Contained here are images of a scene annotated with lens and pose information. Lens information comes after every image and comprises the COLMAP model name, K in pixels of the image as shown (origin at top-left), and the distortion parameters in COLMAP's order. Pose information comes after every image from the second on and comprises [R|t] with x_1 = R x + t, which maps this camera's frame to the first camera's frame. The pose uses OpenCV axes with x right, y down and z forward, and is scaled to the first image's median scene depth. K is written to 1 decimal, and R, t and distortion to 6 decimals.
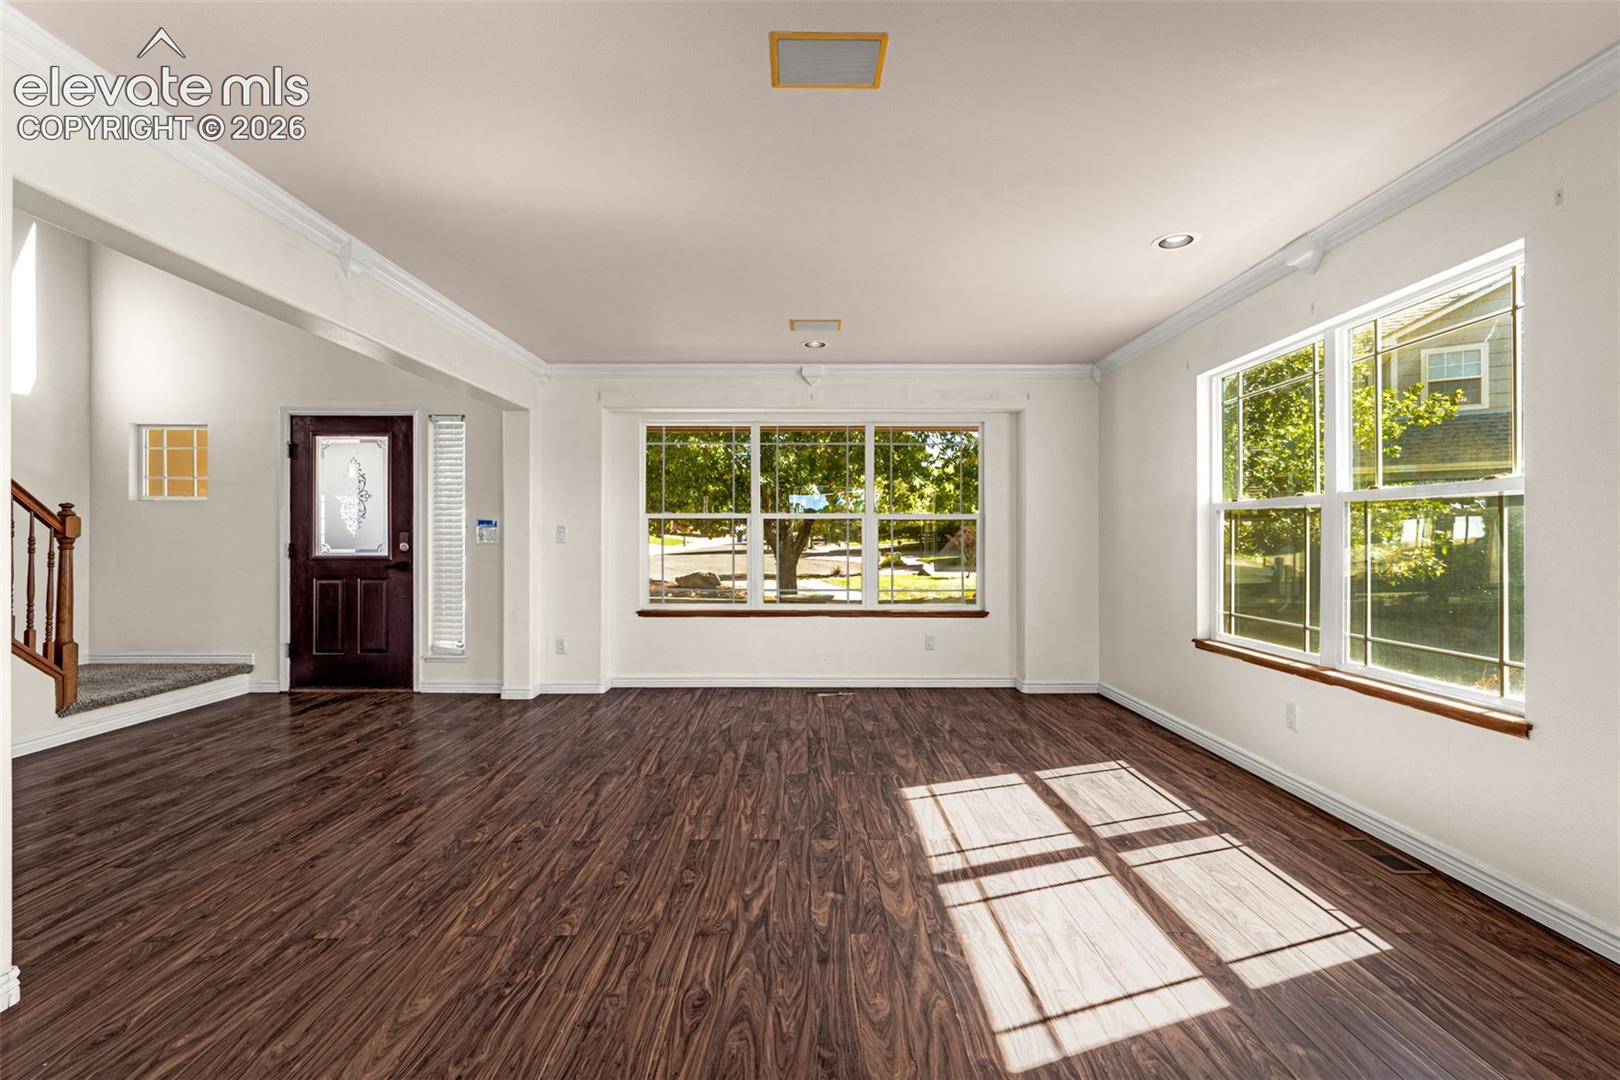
lens RADIAL K [[701.3, 0, 810.0], [0, 701.3, 540.0], [0, 0, 1]] dist [0.000362, 0.000364]
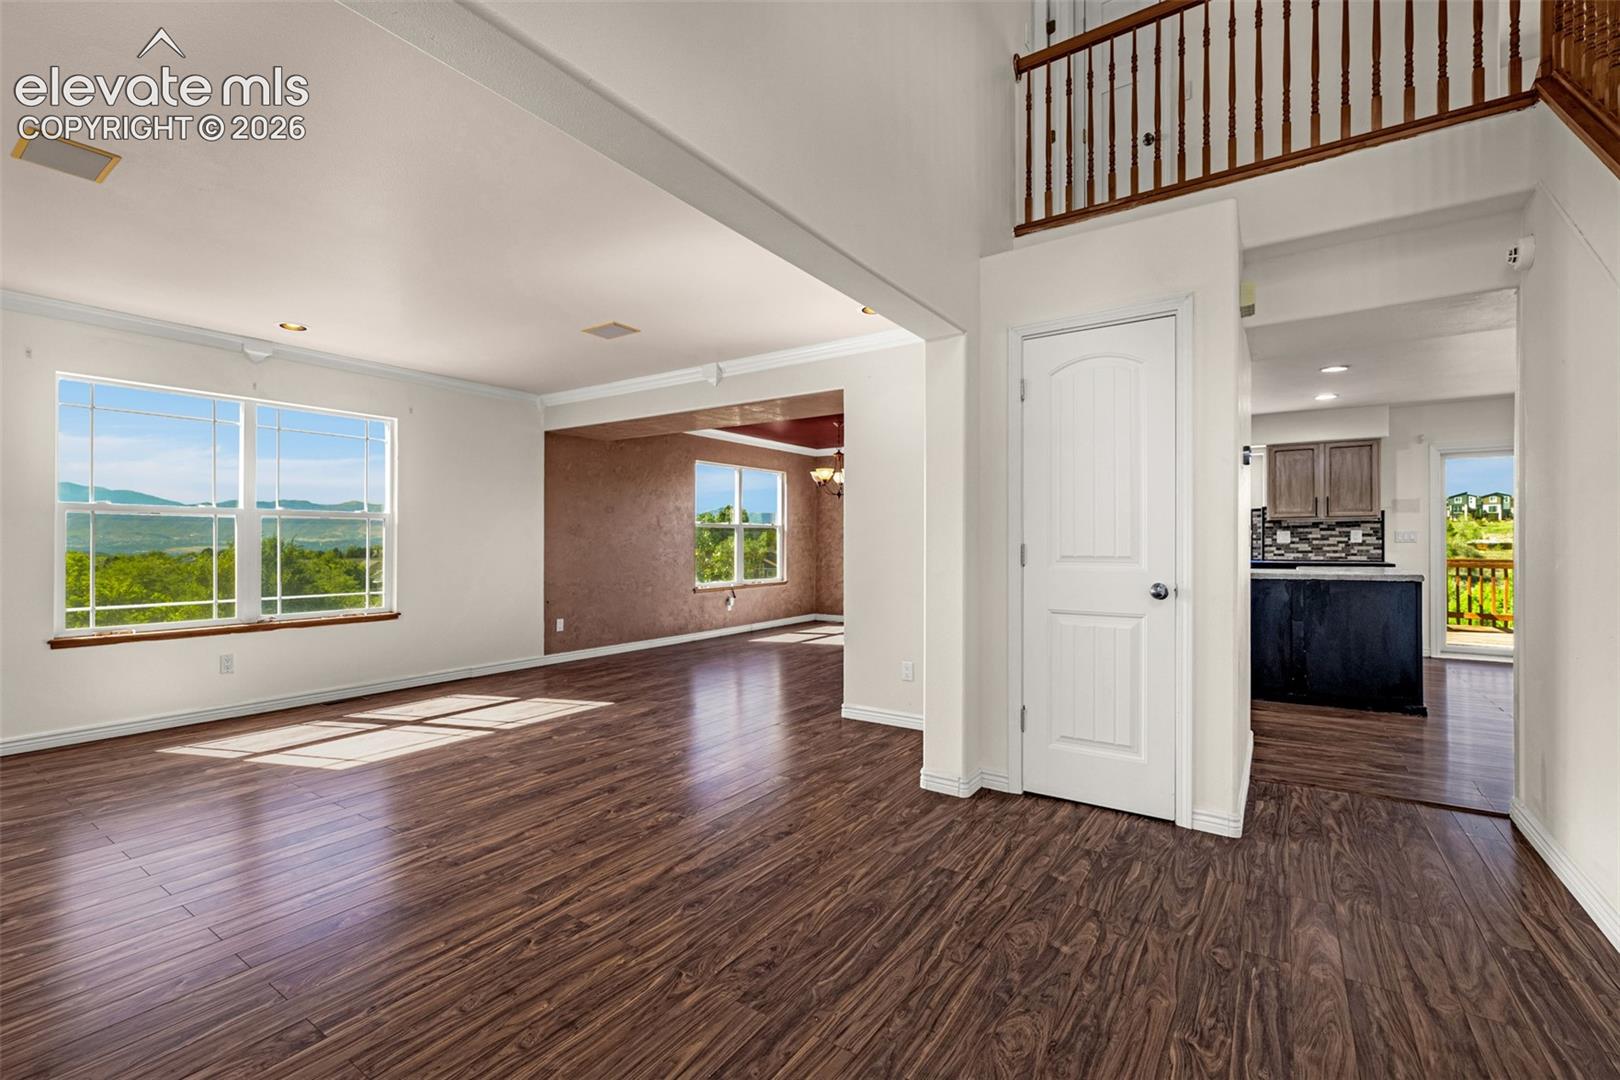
lens RADIAL K [[696.6, 0, 799.8], [0, 696.6, 541.0], [0, 0, 1]] dist [0.001017, 0.000381]
pose [[-0.818237, 0.000891, 0.574880, -1.251438], [-0.000086, 0.999999, -0.001673, 0.007376], [-0.574881, -0.001418, -0.818236, 1.749202]]
